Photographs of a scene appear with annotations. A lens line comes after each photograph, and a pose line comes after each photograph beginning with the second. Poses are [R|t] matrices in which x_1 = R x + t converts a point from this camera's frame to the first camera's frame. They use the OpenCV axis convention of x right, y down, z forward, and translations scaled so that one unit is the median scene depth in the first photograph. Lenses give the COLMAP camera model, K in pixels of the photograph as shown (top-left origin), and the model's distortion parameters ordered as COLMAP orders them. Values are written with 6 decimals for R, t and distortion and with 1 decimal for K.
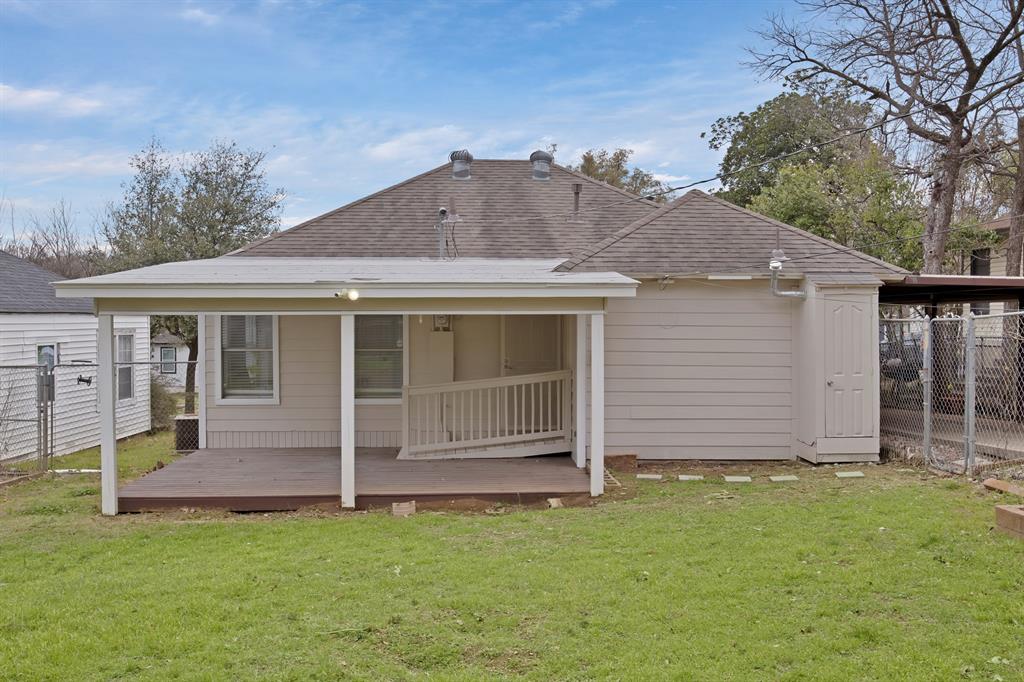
lens RADIAL K [[1012.6, 0, 512.0], [0, 1012.6, 341.0], [0, 0, 1]] dist [-0.022427, 0.096745]
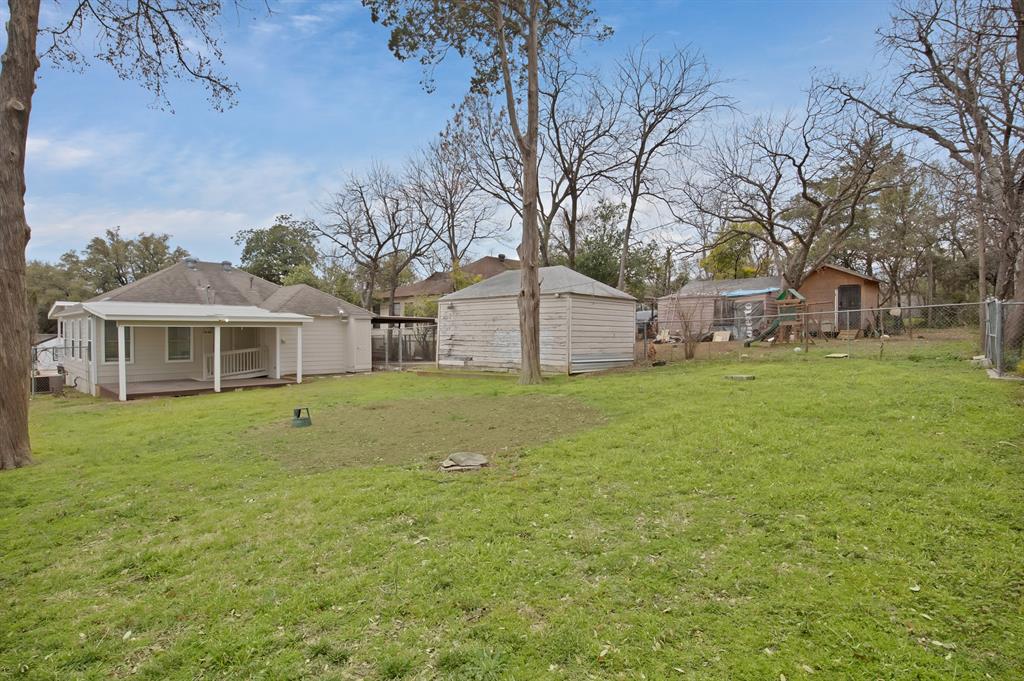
lens RADIAL K [[537.5, 0, 514.8], [0, 537.5, 333.5], [0, 0, 1]] dist [-0.033468, 0.000737]
pose [[0.728123, -0.001851, 0.685443, -0.378584], [0.011886, 0.999880, -0.009927, 0.012462], [-0.685343, 0.015375, 0.728058, -0.463669]]
